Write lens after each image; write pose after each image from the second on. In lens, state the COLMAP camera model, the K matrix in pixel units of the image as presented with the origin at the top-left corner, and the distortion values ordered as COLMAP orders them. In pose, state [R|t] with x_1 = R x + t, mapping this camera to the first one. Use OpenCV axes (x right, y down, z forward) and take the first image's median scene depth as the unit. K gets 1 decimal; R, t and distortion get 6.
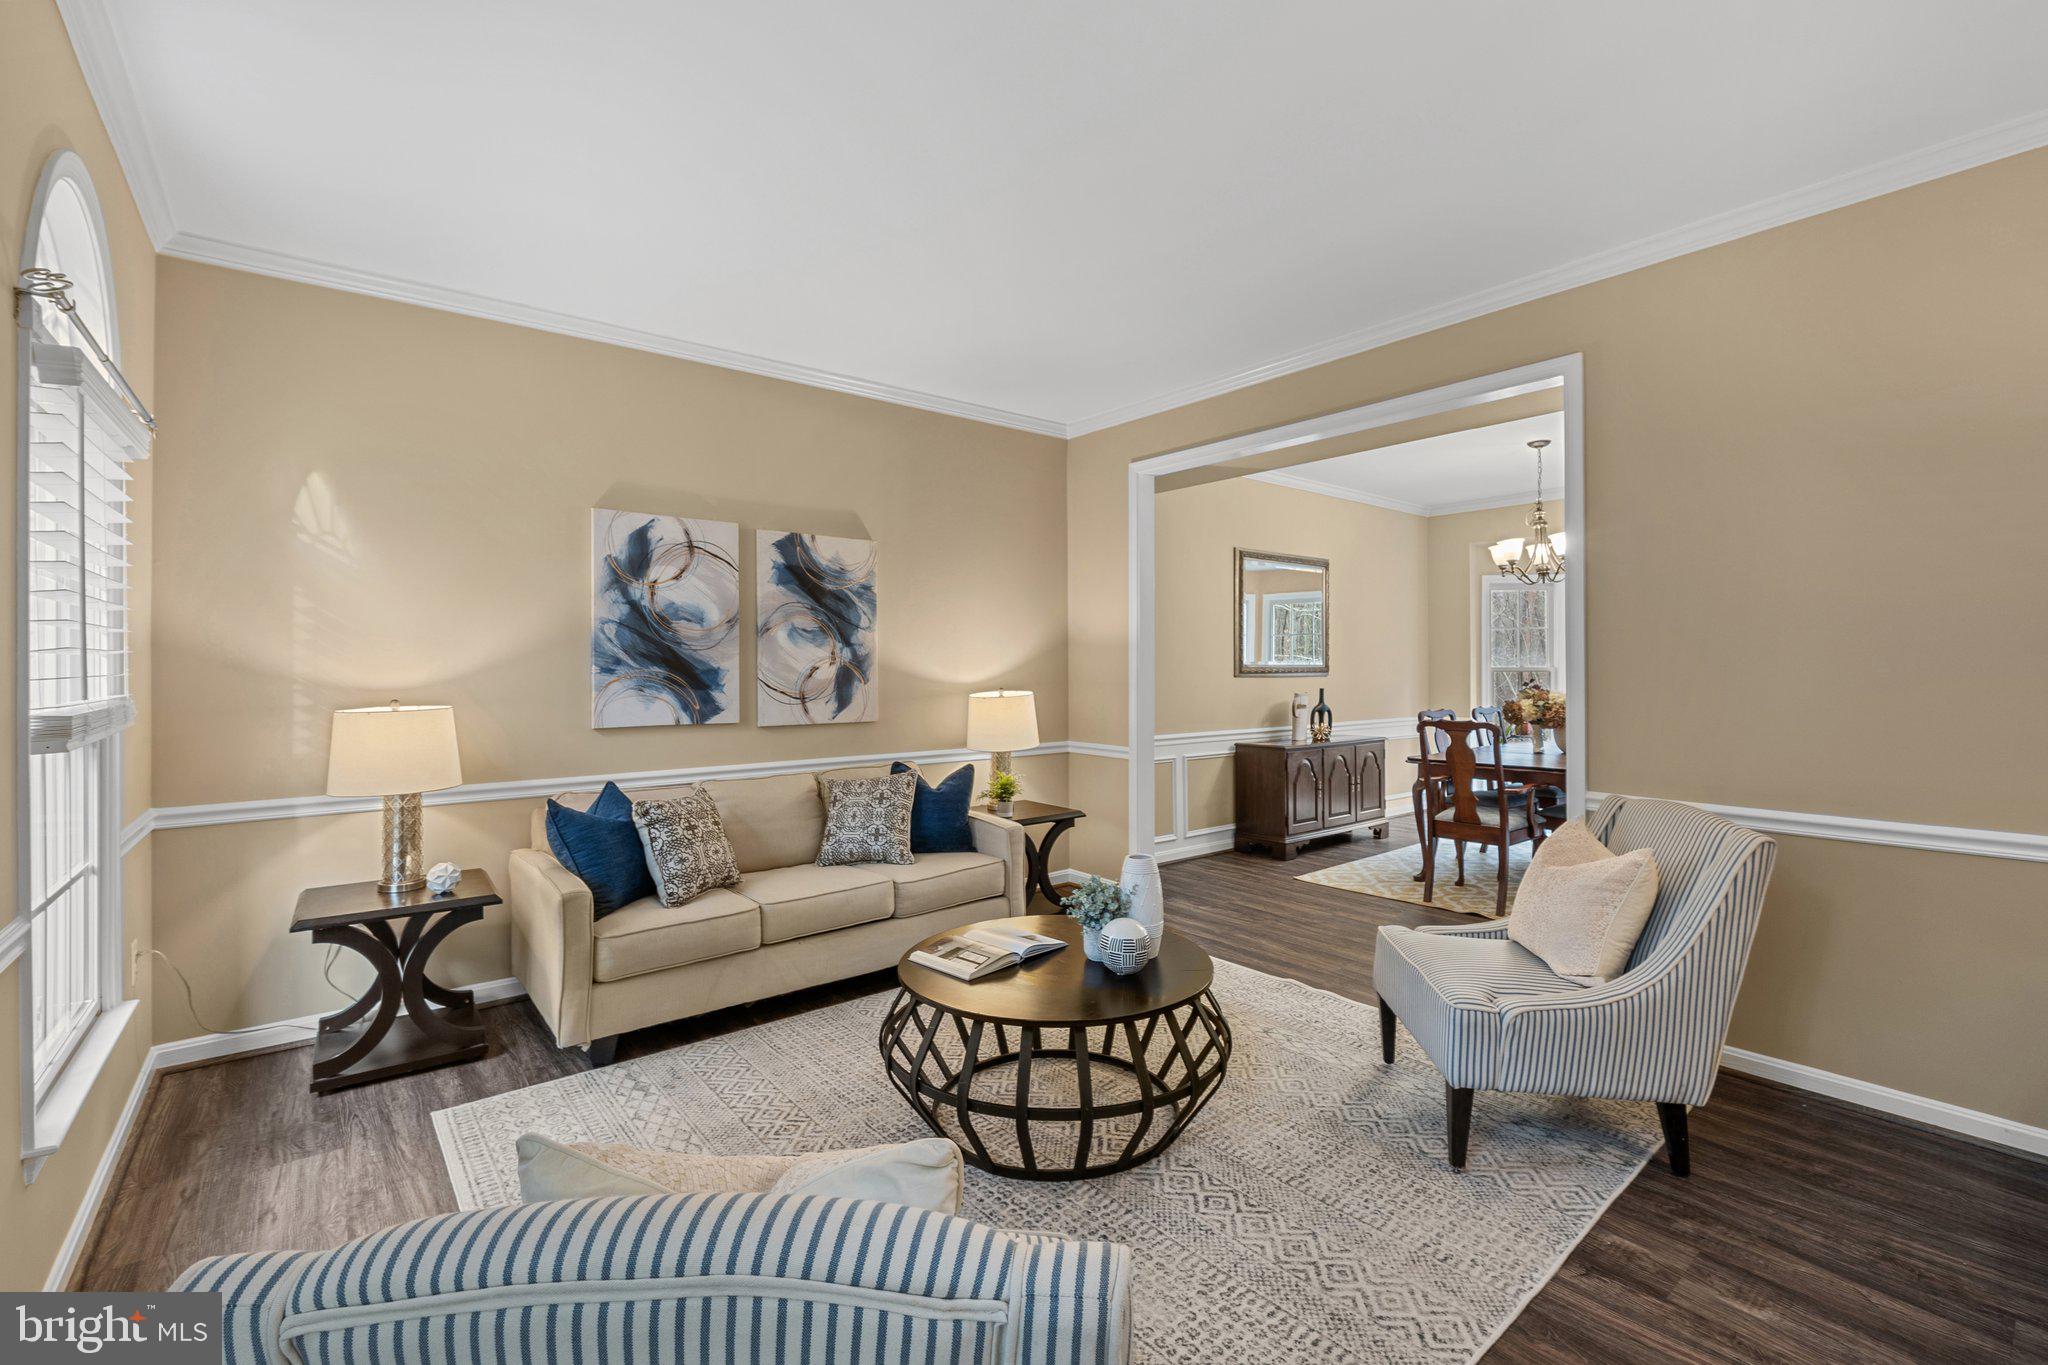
lens RADIAL K [[859.9, 0, 1026.1], [0, 859.9, 662.7], [0, 0, 1]] dist [-0.014911, 0.000282]
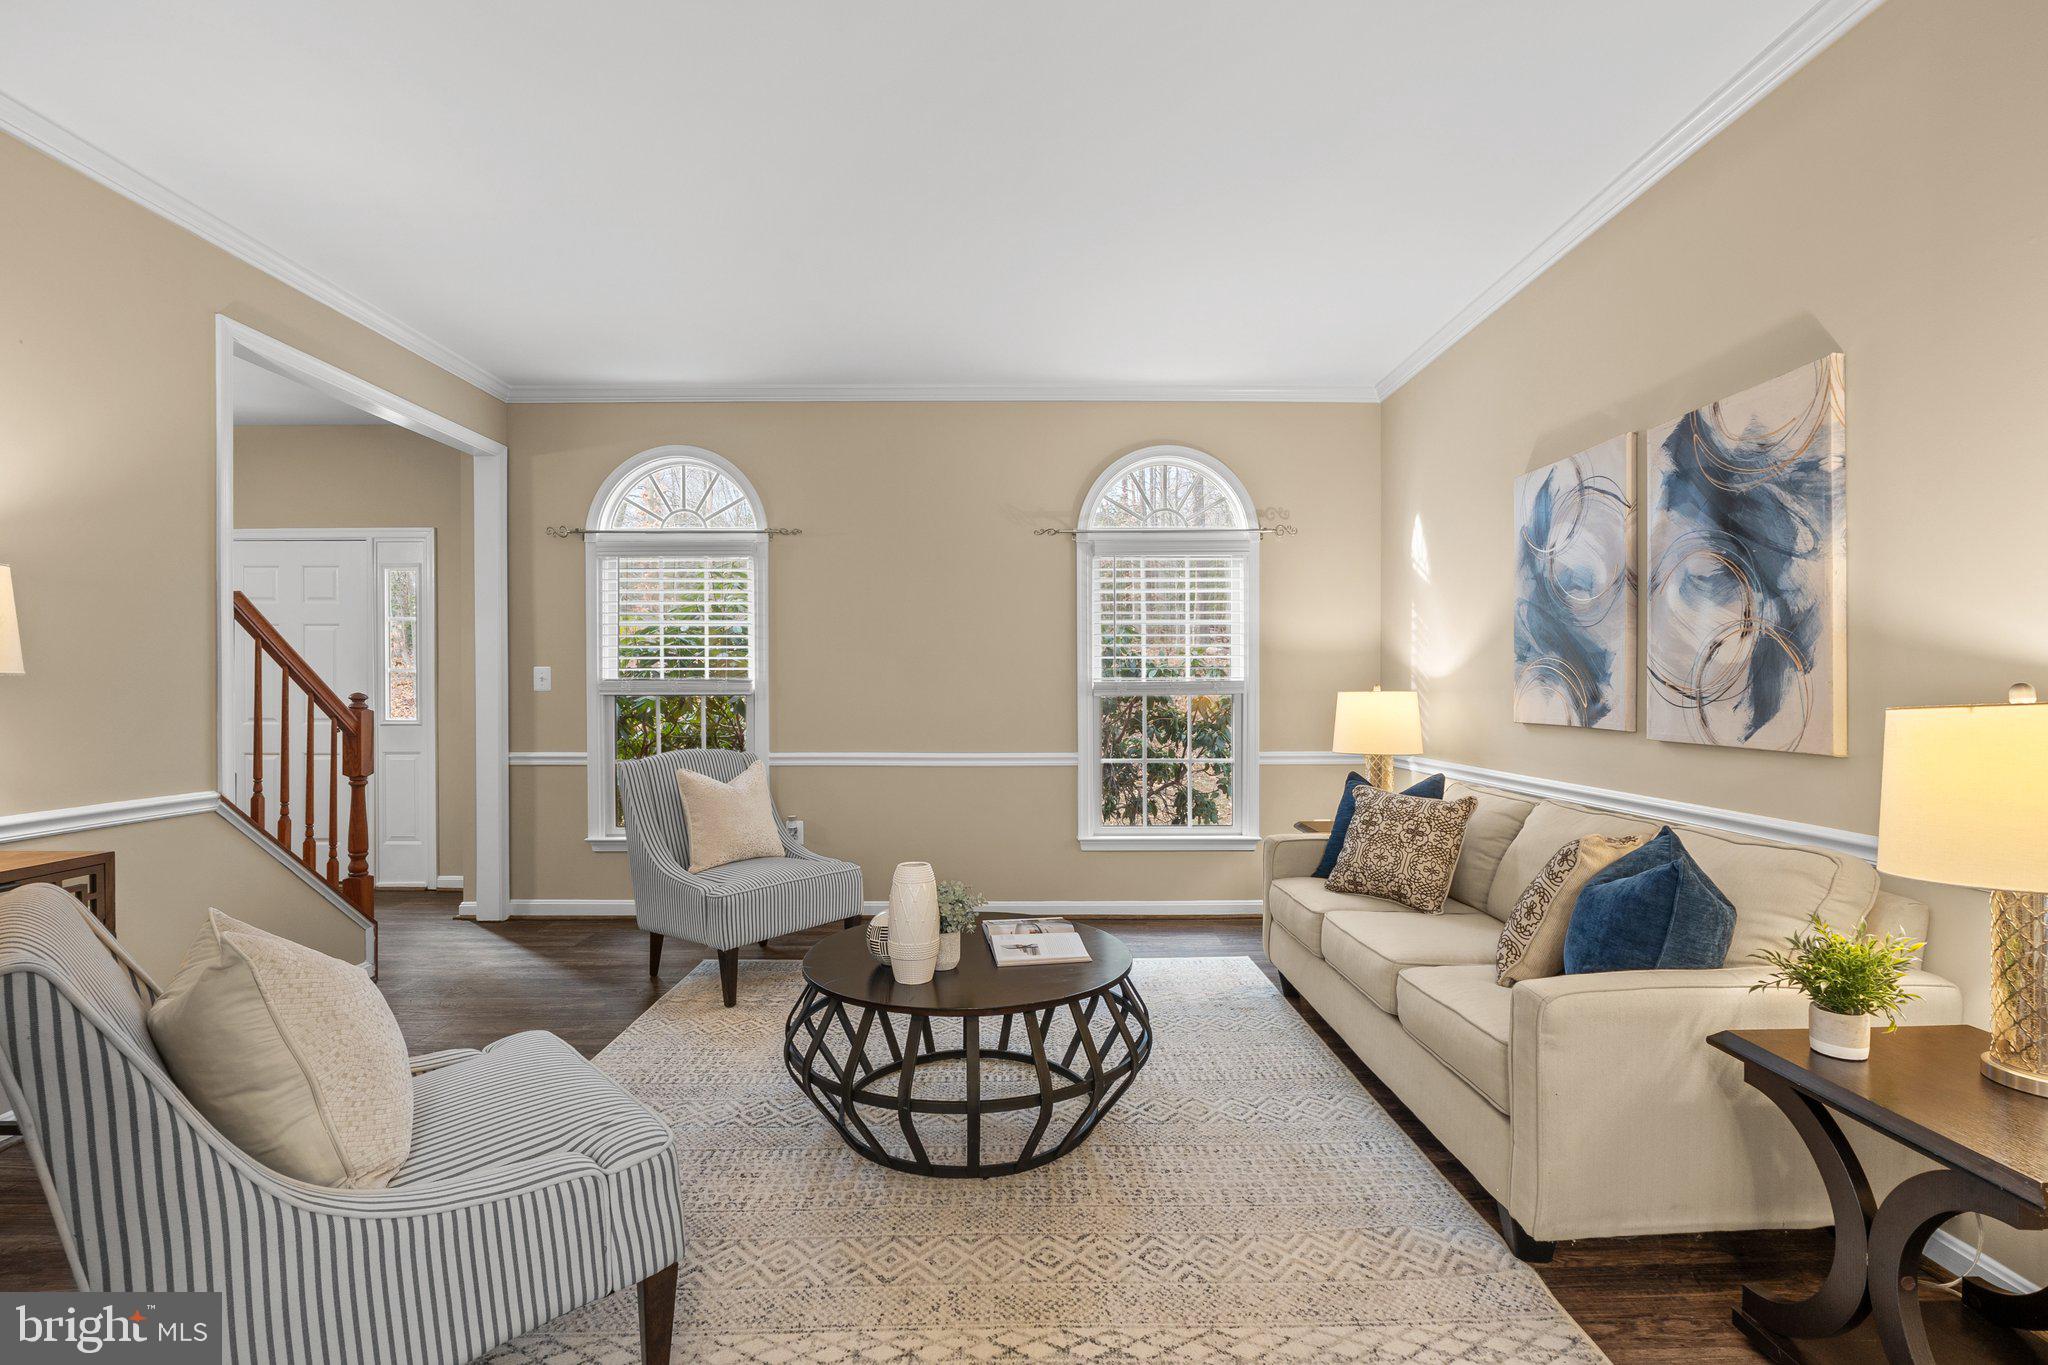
lens RADIAL K [[884.4, 0, 1043.6], [0, 884.4, 698.4], [0, 0, 1]] dist [-0.014891, 0.001131]
pose [[-0.595228, 0.016264, -0.803392, 0.492596], [0.010290, 0.999867, 0.012618, 0.031337], [0.803491, -0.000756, -0.595316, 1.053732]]
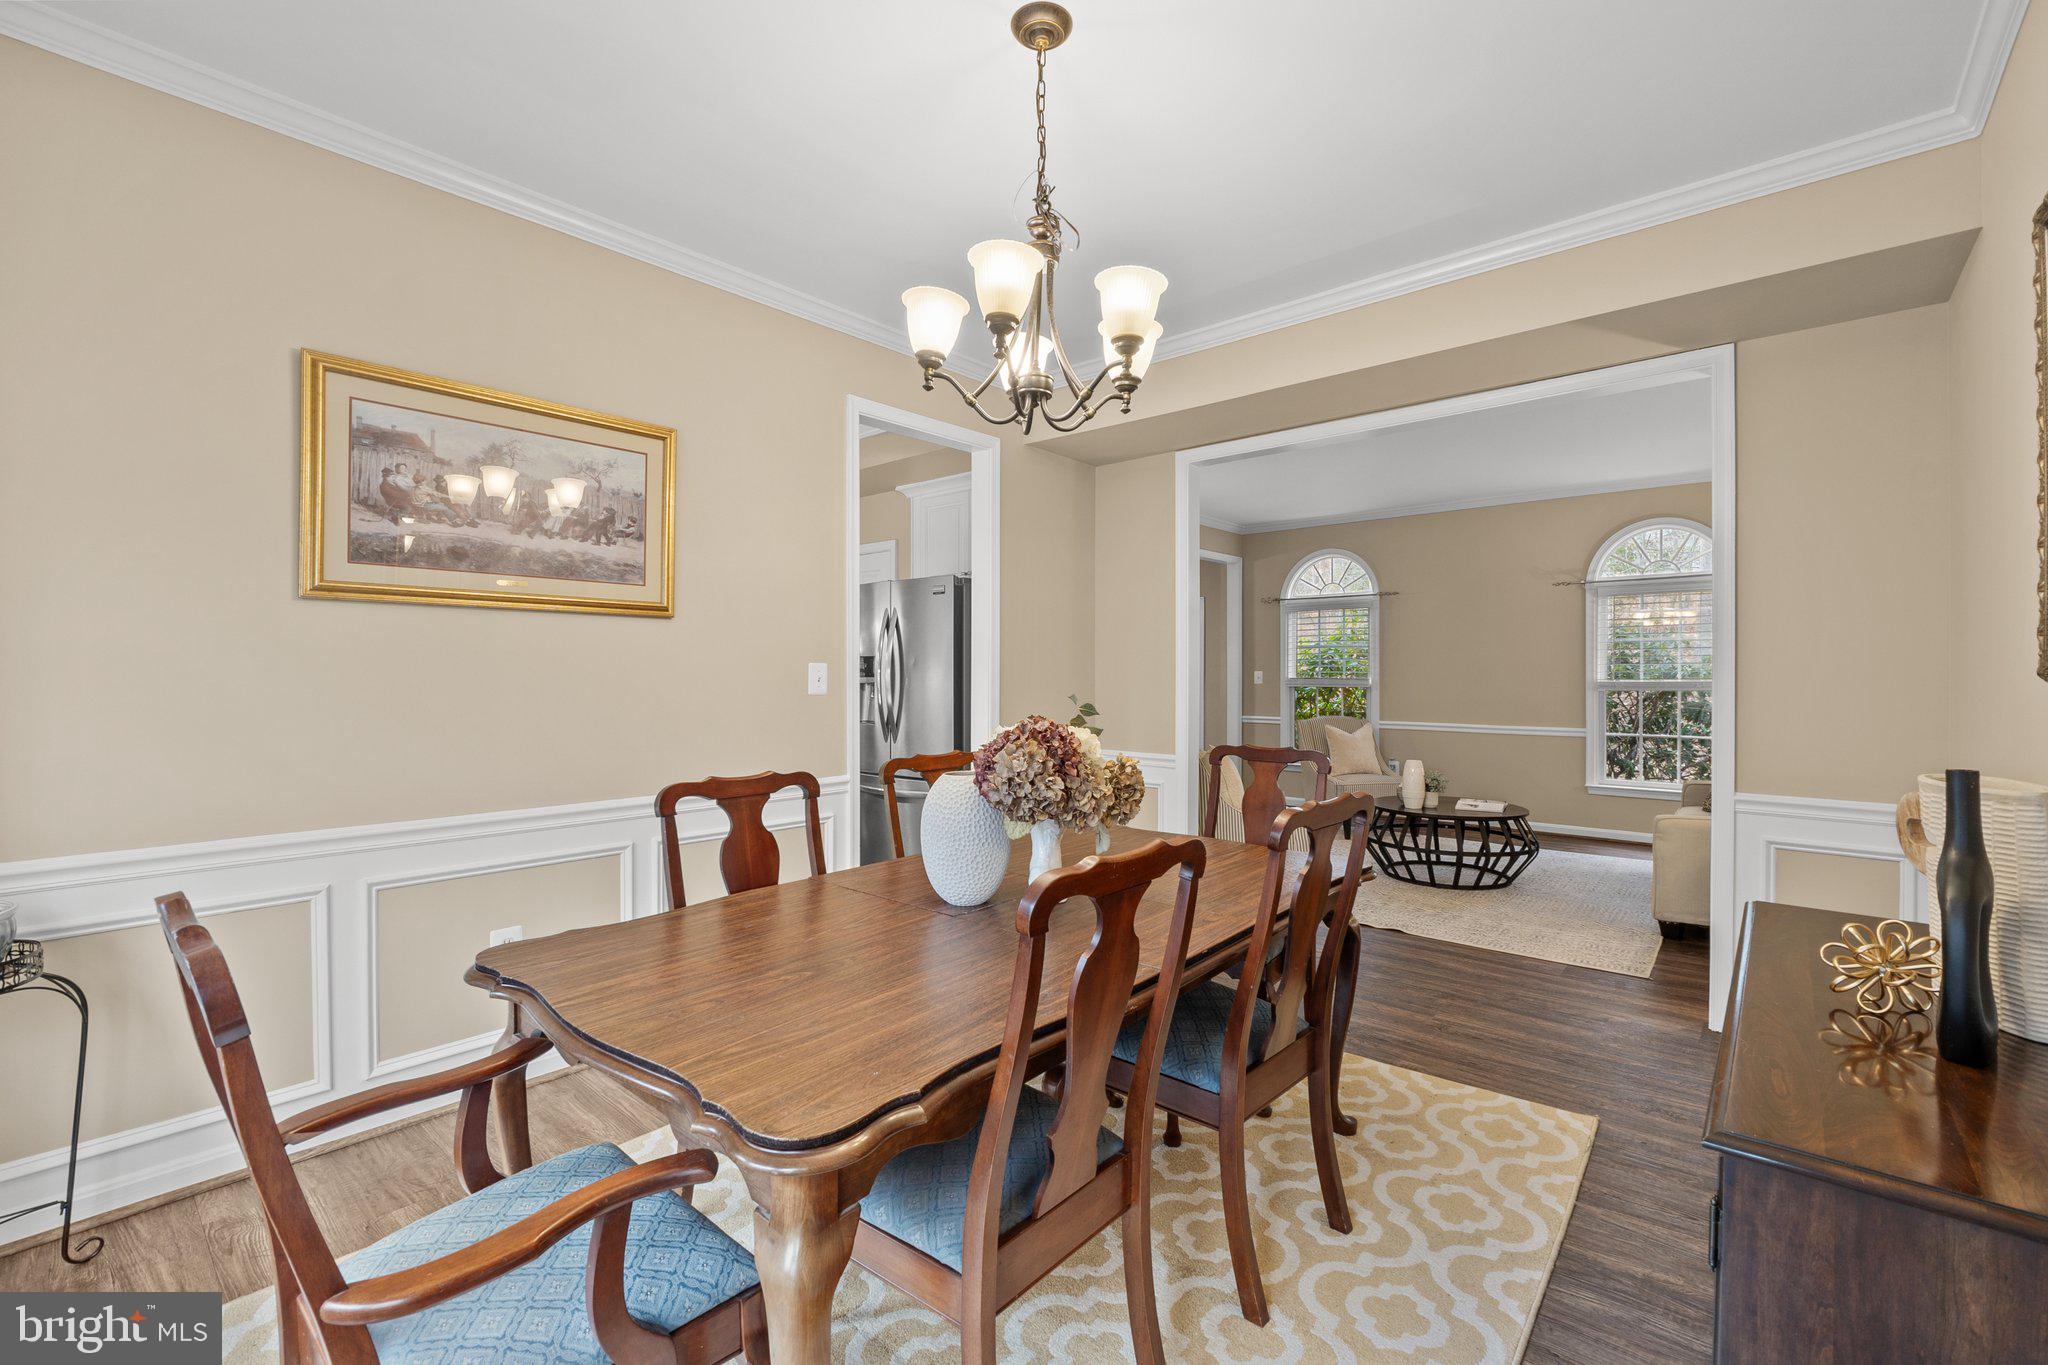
lens RADIAL K [[859.9, 0, 1017.7], [0, 859.9, 682.5], [0, 0, 1]] dist [-0.014911, 0.000282]
pose [[-0.984305, 0.008184, -0.176286, 0.915404], [0.007309, 0.999958, 0.005609, 0.010186], [0.176325, 0.004233, -0.984323, 1.825194]]
